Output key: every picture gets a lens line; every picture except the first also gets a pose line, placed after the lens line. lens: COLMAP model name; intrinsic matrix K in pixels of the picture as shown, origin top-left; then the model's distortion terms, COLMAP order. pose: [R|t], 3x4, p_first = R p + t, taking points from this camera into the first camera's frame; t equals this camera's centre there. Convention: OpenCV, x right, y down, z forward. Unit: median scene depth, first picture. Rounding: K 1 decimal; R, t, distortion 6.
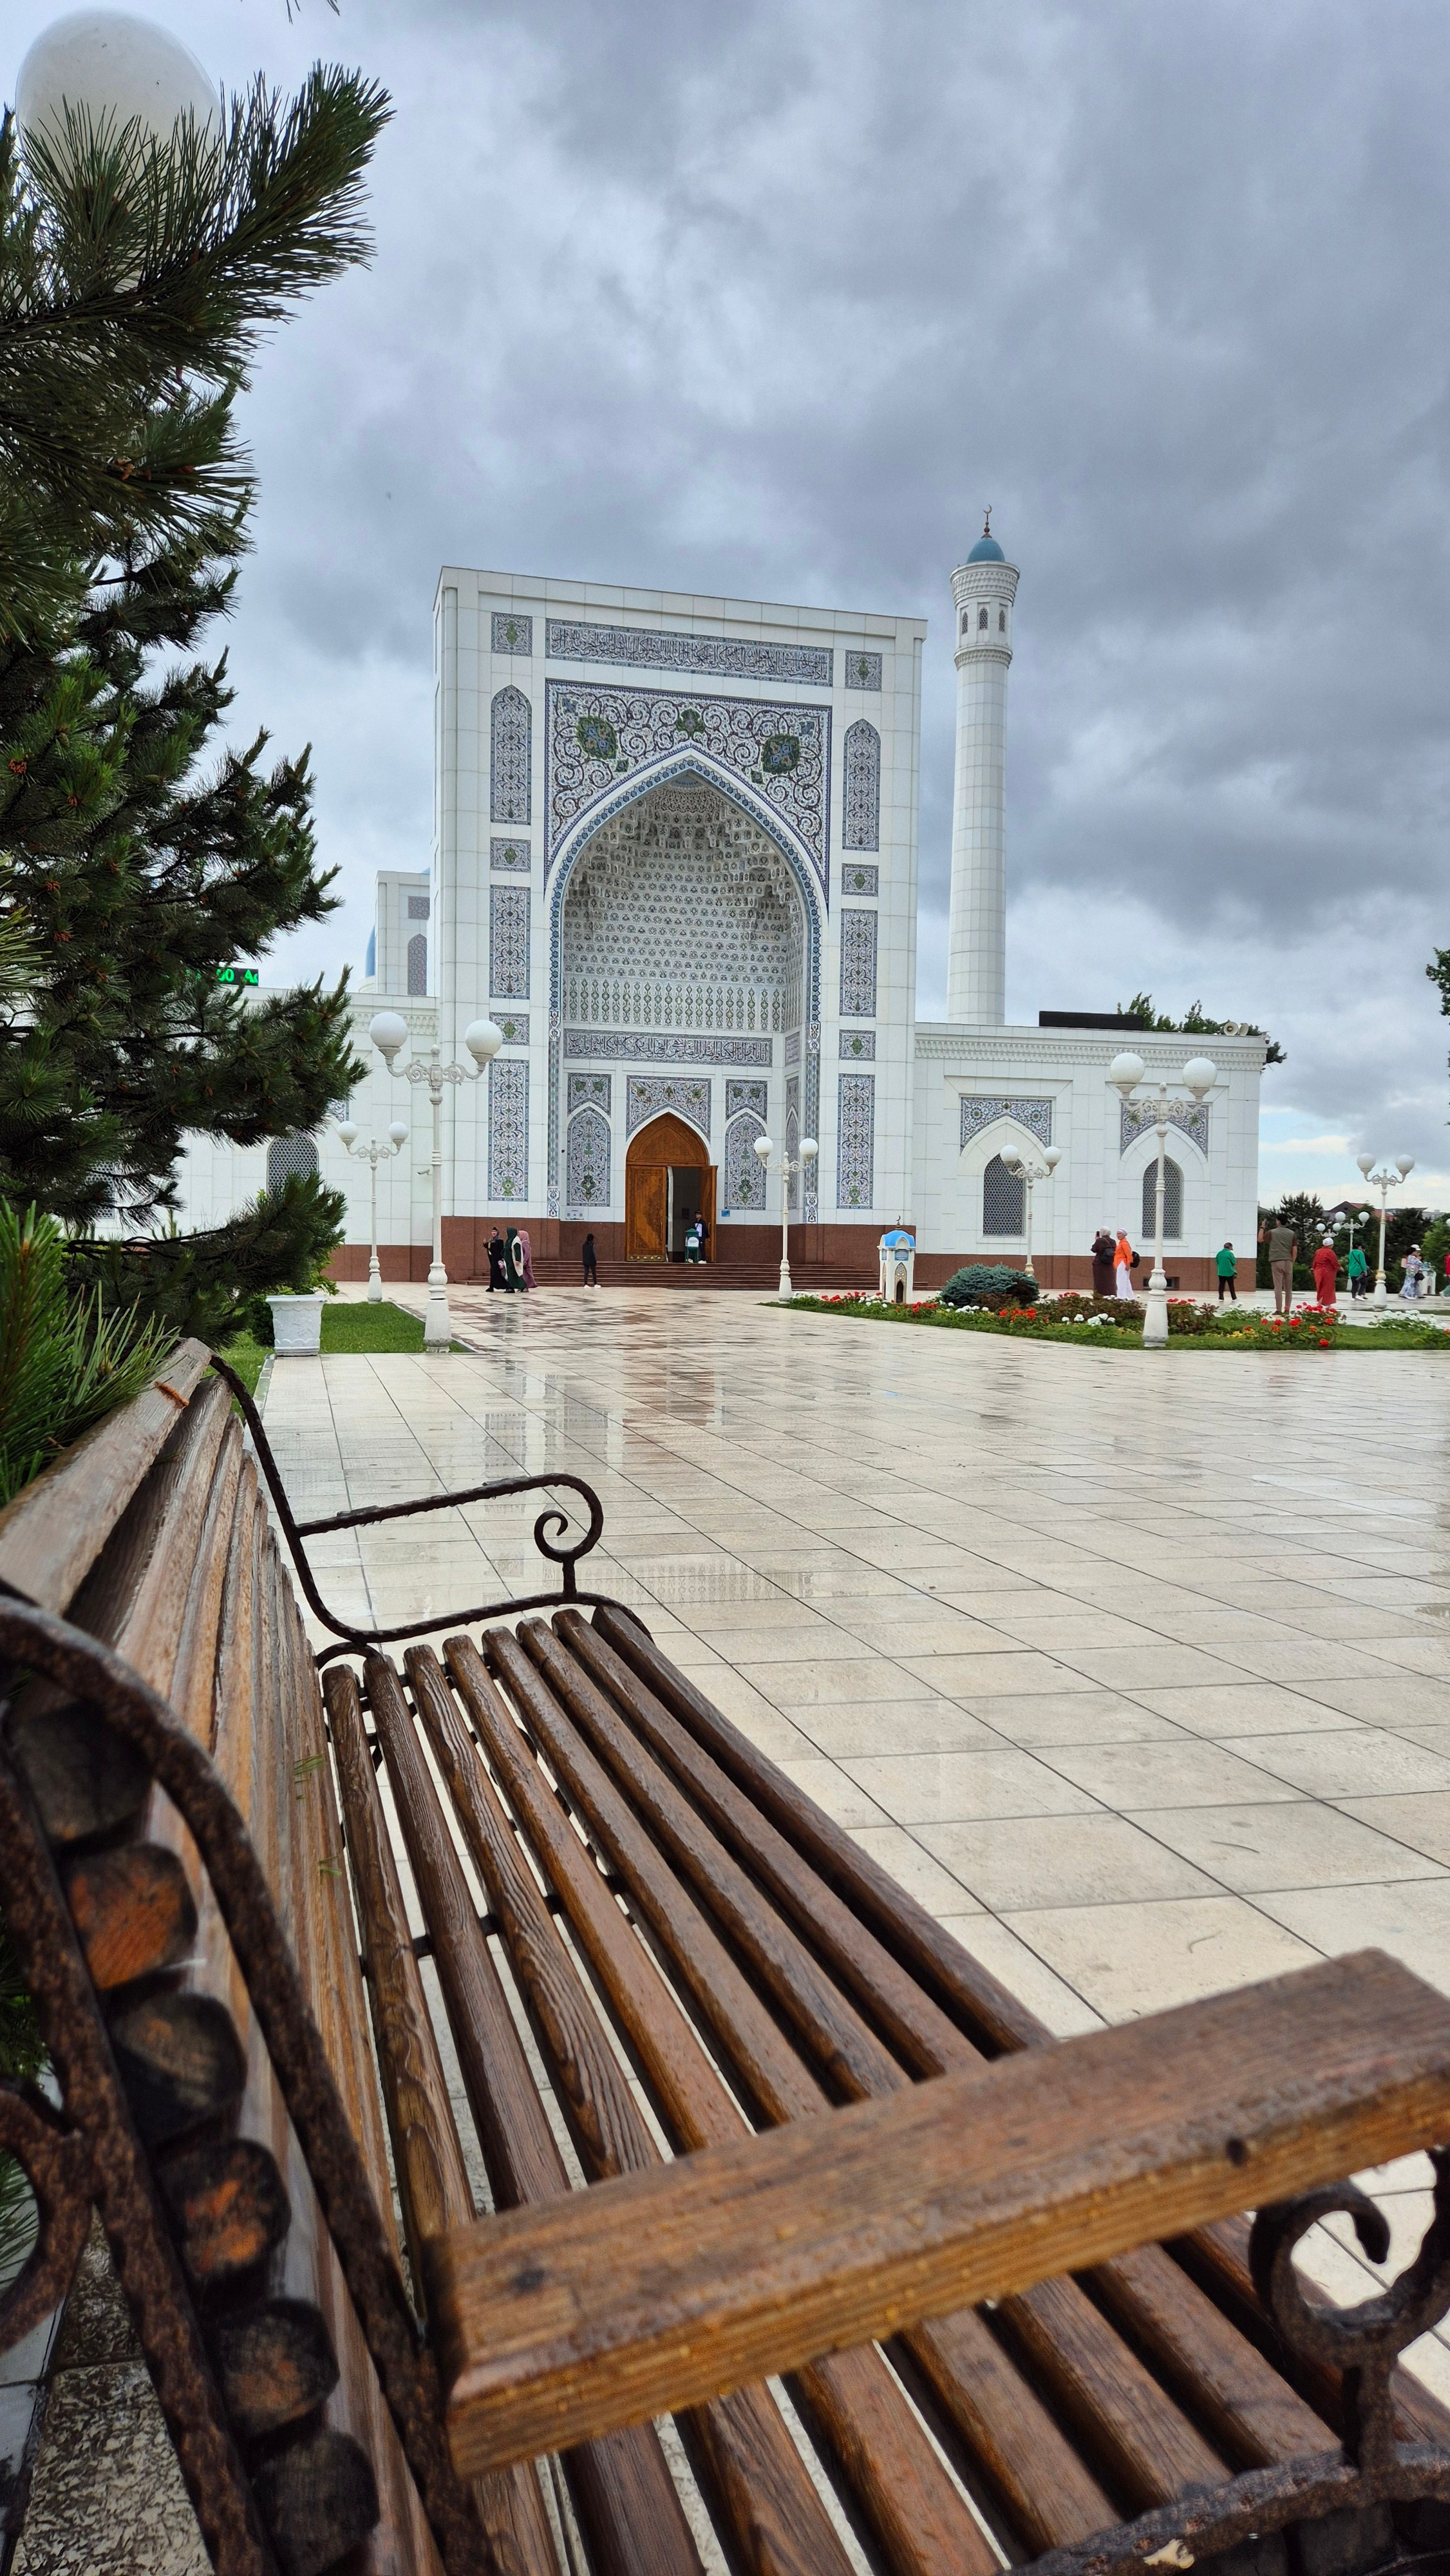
lens RADIAL K [[1771.8, 0, 724.7], [0, 1771.8, 1283.4], [0, 0, 1]] dist [0.095576, -0.010773]
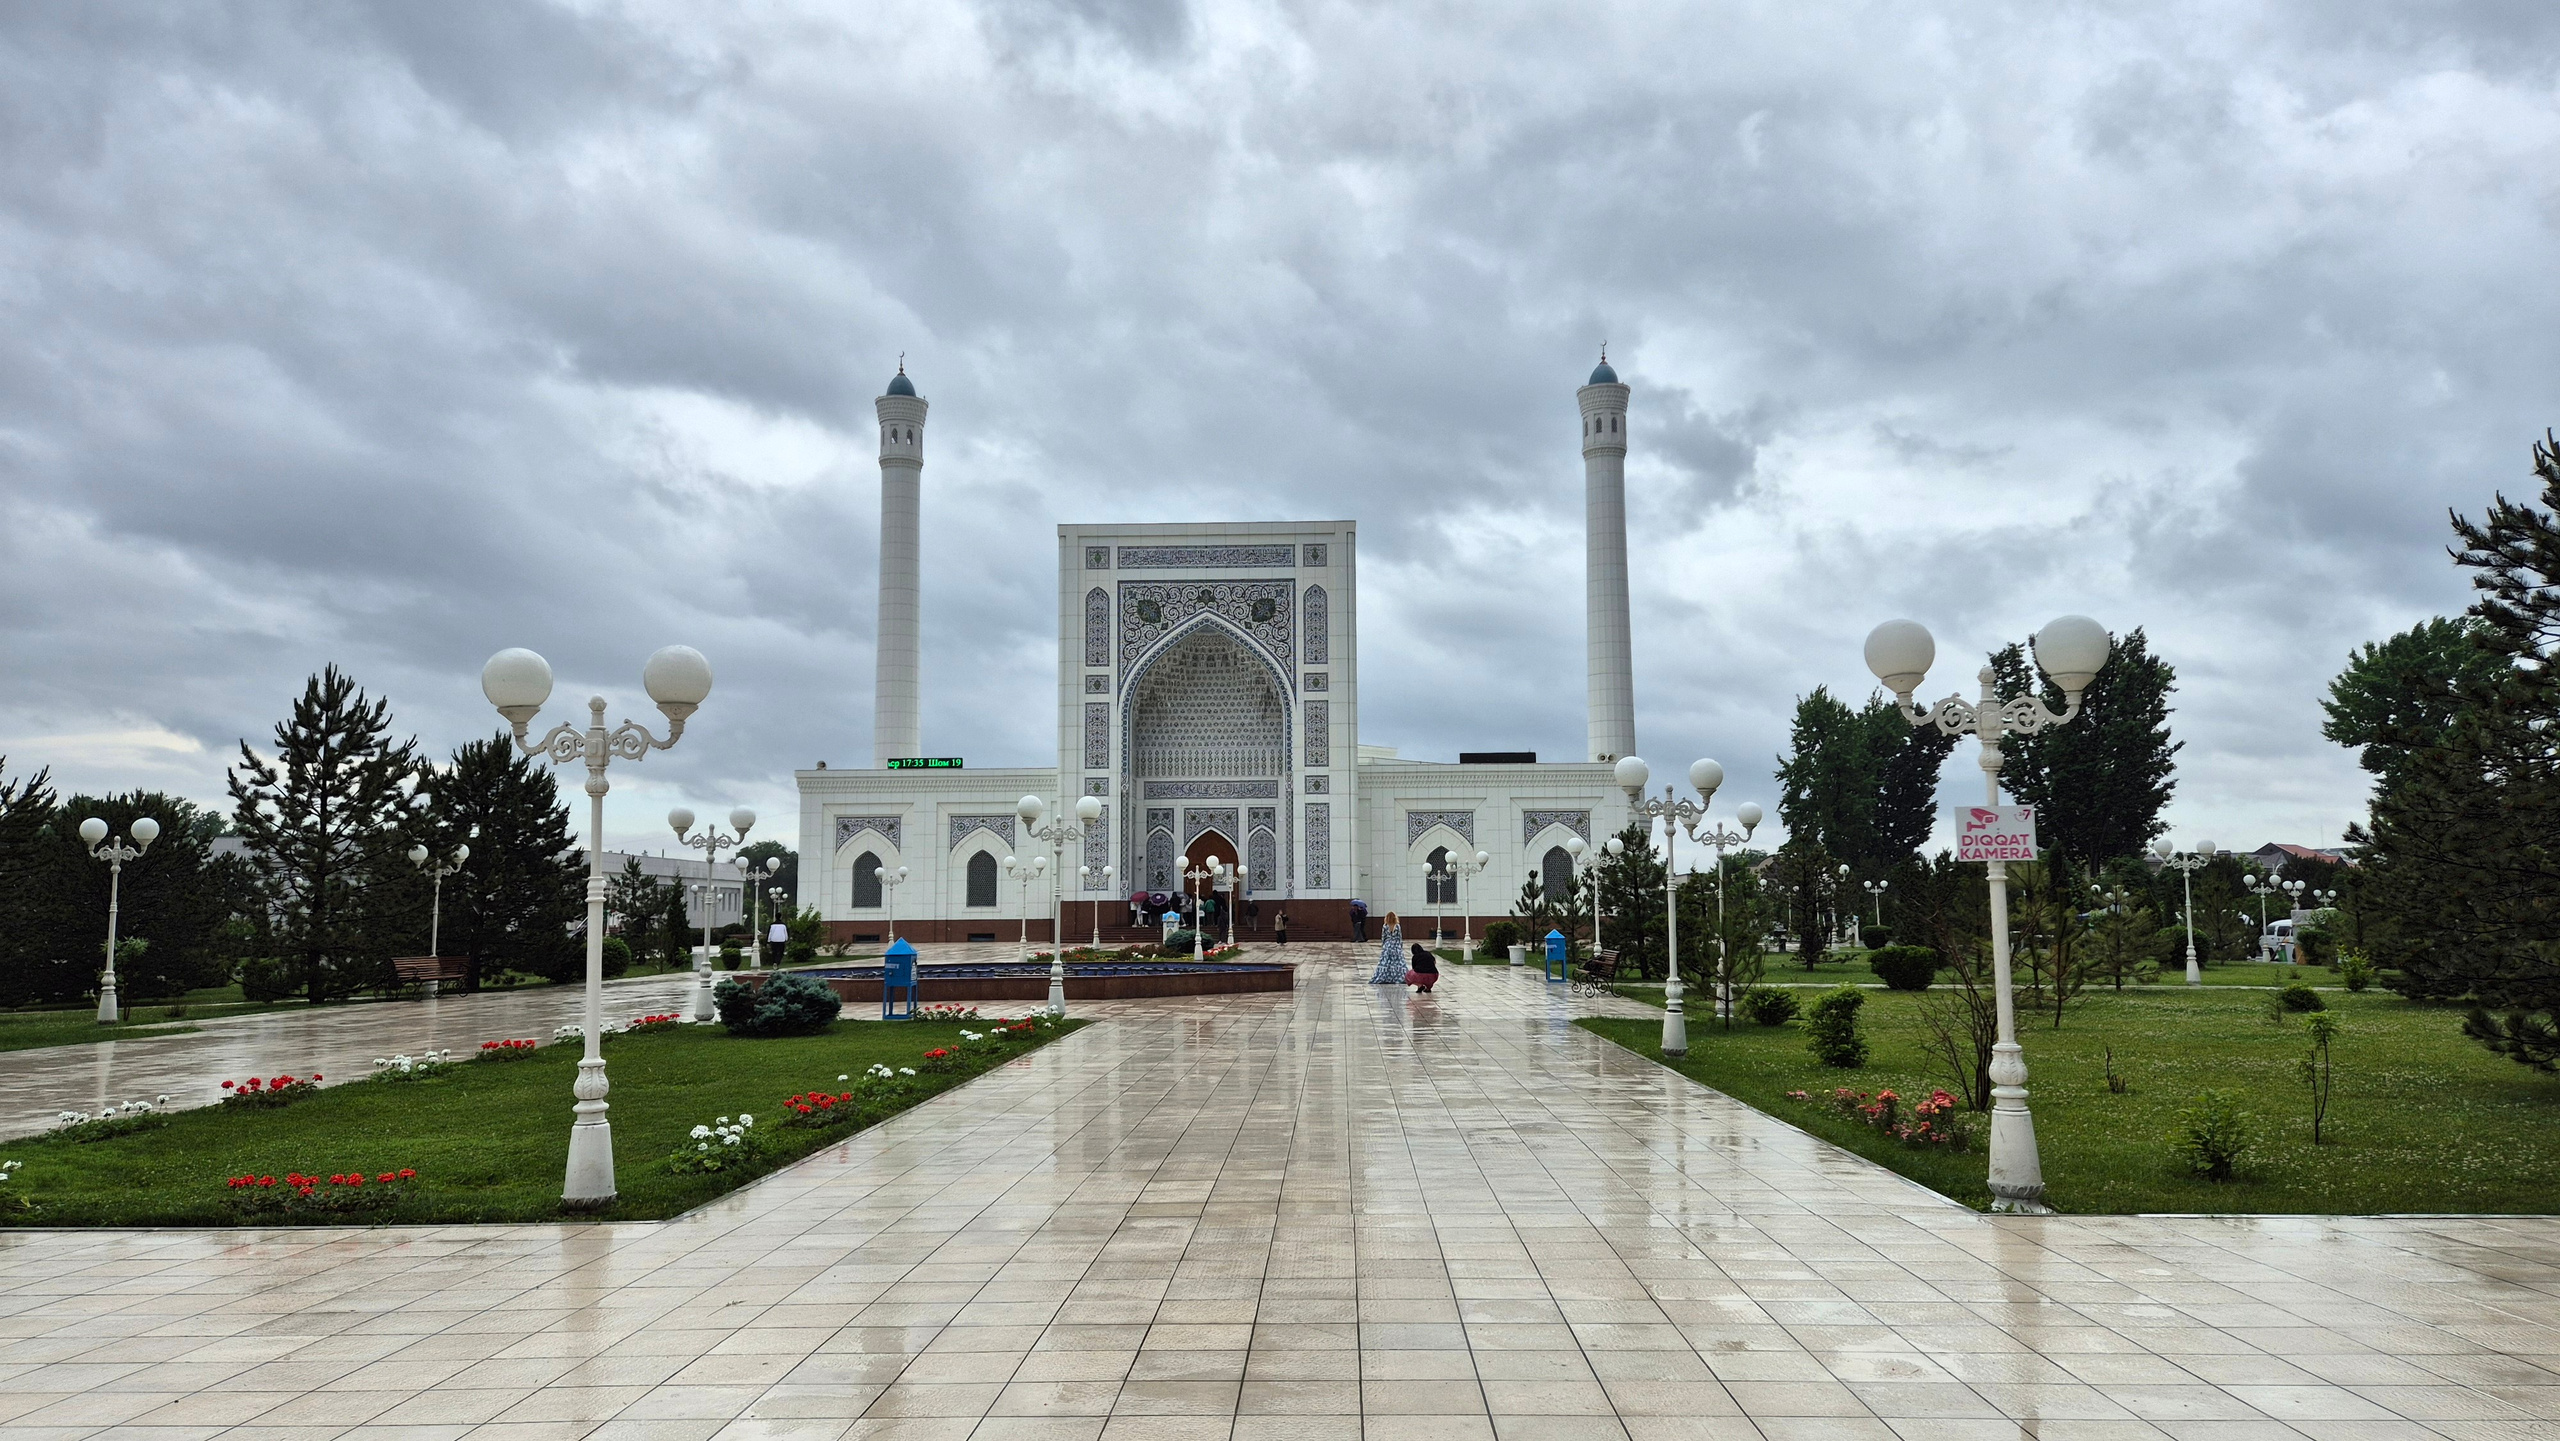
lens RADIAL K [[1760.9, 0, 1276.4], [0, 1760.9, 729.3], [0, 0, 1]] dist [0.095576, -0.010773]
pose [[0.958285, -0.047040, -0.281916, 0.484039], [0.015495, 0.993463, -0.113096, -0.007120], [0.285393, 0.104010, 0.952750, -0.505519]]
